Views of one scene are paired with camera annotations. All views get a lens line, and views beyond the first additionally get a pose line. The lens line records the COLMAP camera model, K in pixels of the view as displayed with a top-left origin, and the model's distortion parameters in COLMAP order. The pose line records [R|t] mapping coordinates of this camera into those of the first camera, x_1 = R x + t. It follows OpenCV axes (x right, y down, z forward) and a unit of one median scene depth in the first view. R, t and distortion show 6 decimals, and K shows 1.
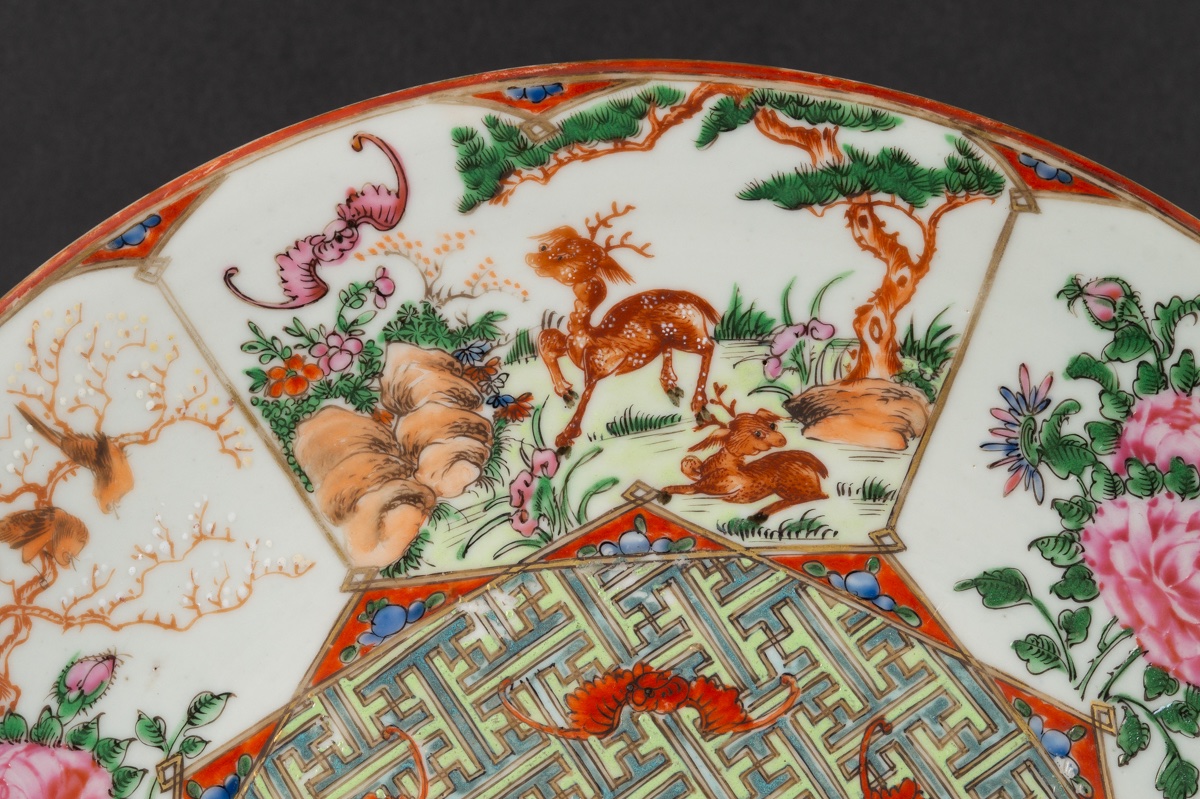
lens RADIAL K [[2900.7, 0, 600.0], [0, 2900.7, 399.5], [0, 0, 1]] dist [-0.018438, 0.316416]
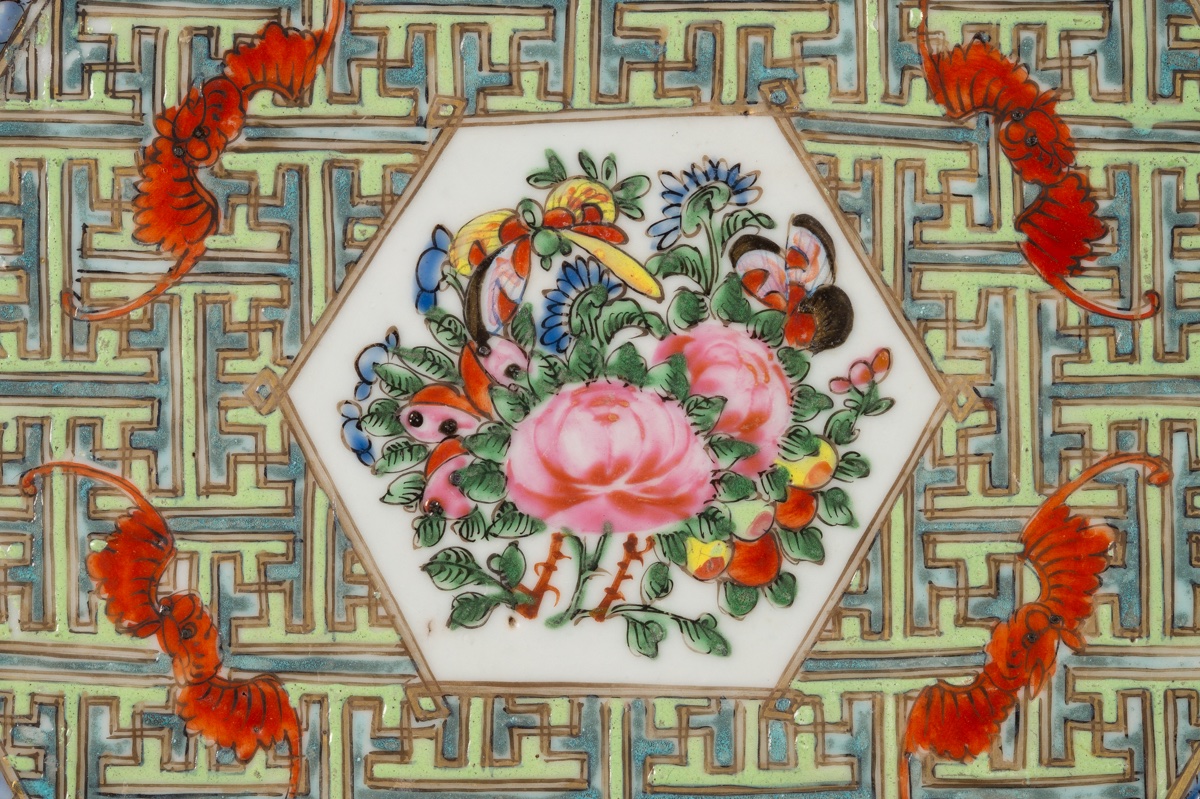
lens RADIAL K [[2800.9, 0, 607.6], [0, 2800.9, 403.0], [0, 0, 1]] dist [-0.000753, -0.324765]
pose [[0.573654, -0.819036, -0.010089, 0.026437], [0.788979, 0.549209, 0.275466, 0.031327], [-0.220076, -0.165982, 0.961258, 0.348351]]
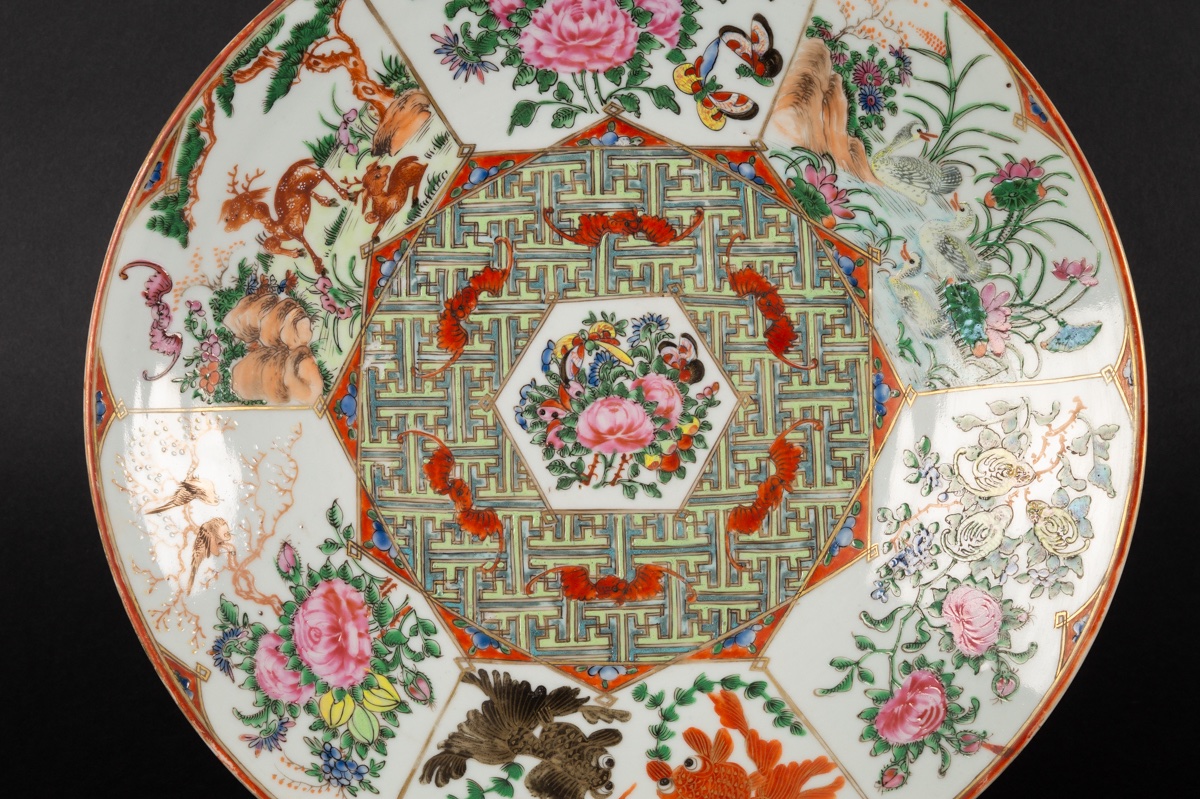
lens RADIAL K [[2800.9, 0, 607.6], [0, 2800.9, 403.0], [0, 0, 1]] dist [-0.000753, -0.324765]
pose [[0.555594, -0.830992, 0.027684, -0.030391], [0.796526, 0.541509, 0.268911, -0.265939], [-0.238454, -0.127355, 0.962767, -0.717811]]
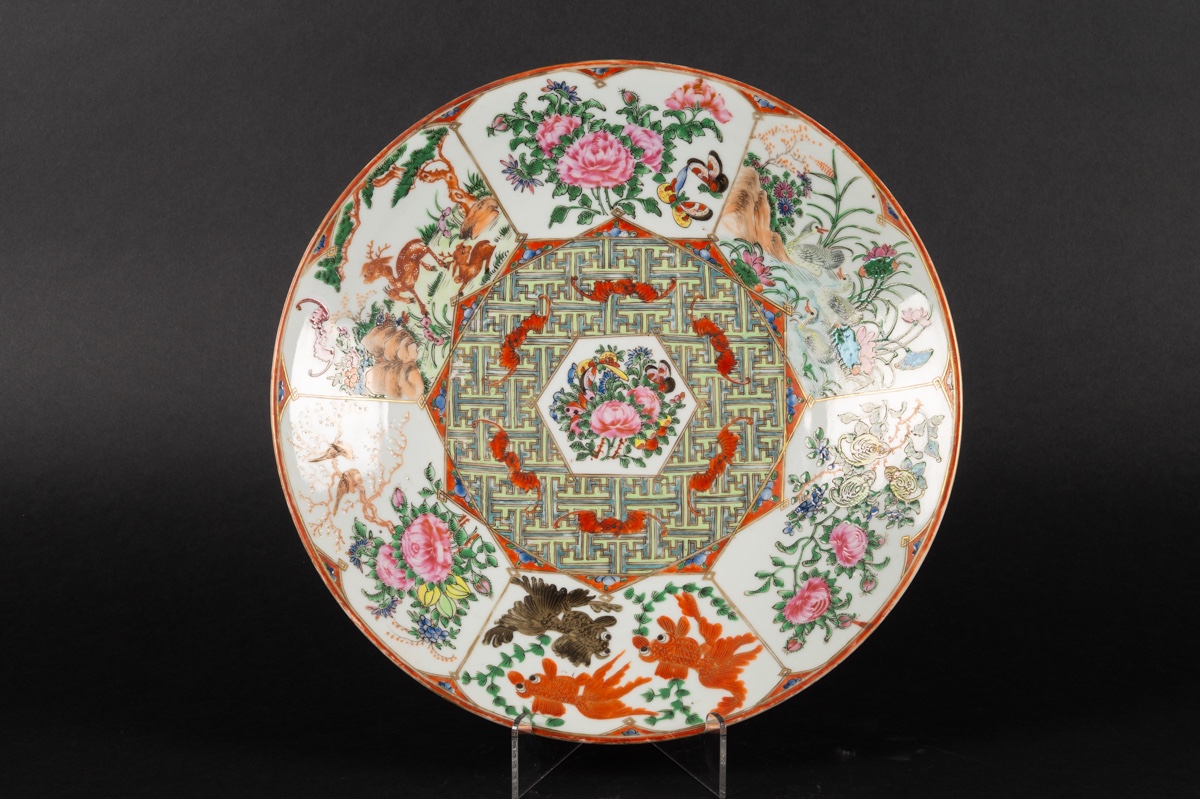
lens RADIAL K [[2800.9, 0, 607.6], [0, 2800.9, 403.0], [0, 0, 1]] dist [-0.000753, -0.324765]
pose [[0.569778, -0.813370, 0.117396, -0.295629], [0.789775, 0.581449, 0.195375, -0.316785], [-0.227172, -0.018604, 0.973677, -1.619018]]
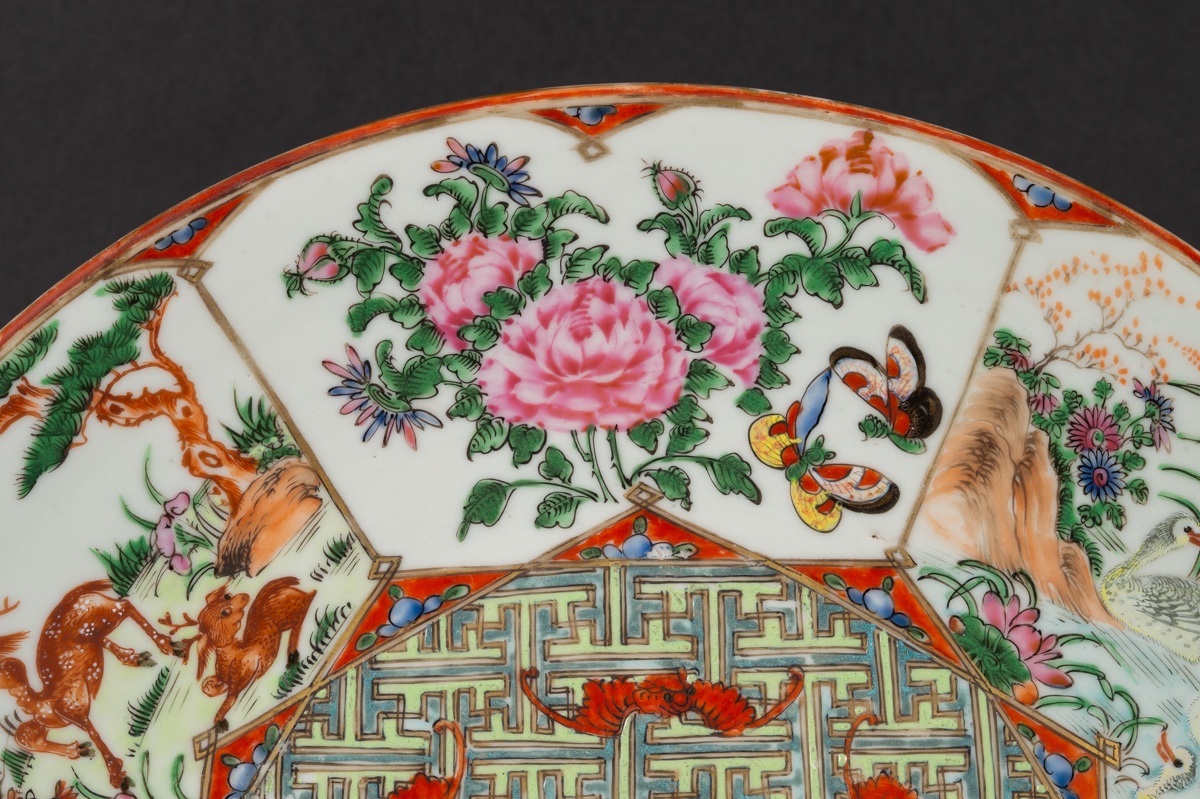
lens RADIAL K [[2900.7, 0, 600.0], [0, 2900.7, 399.5], [0, 0, 1]] dist [-0.018438, 0.316416]
pose [[0.553897, -0.814963, 0.170389, 0.015859], [0.795814, 0.578377, 0.179335, -0.108685], [-0.244701, 0.036265, 0.968920, -0.006439]]
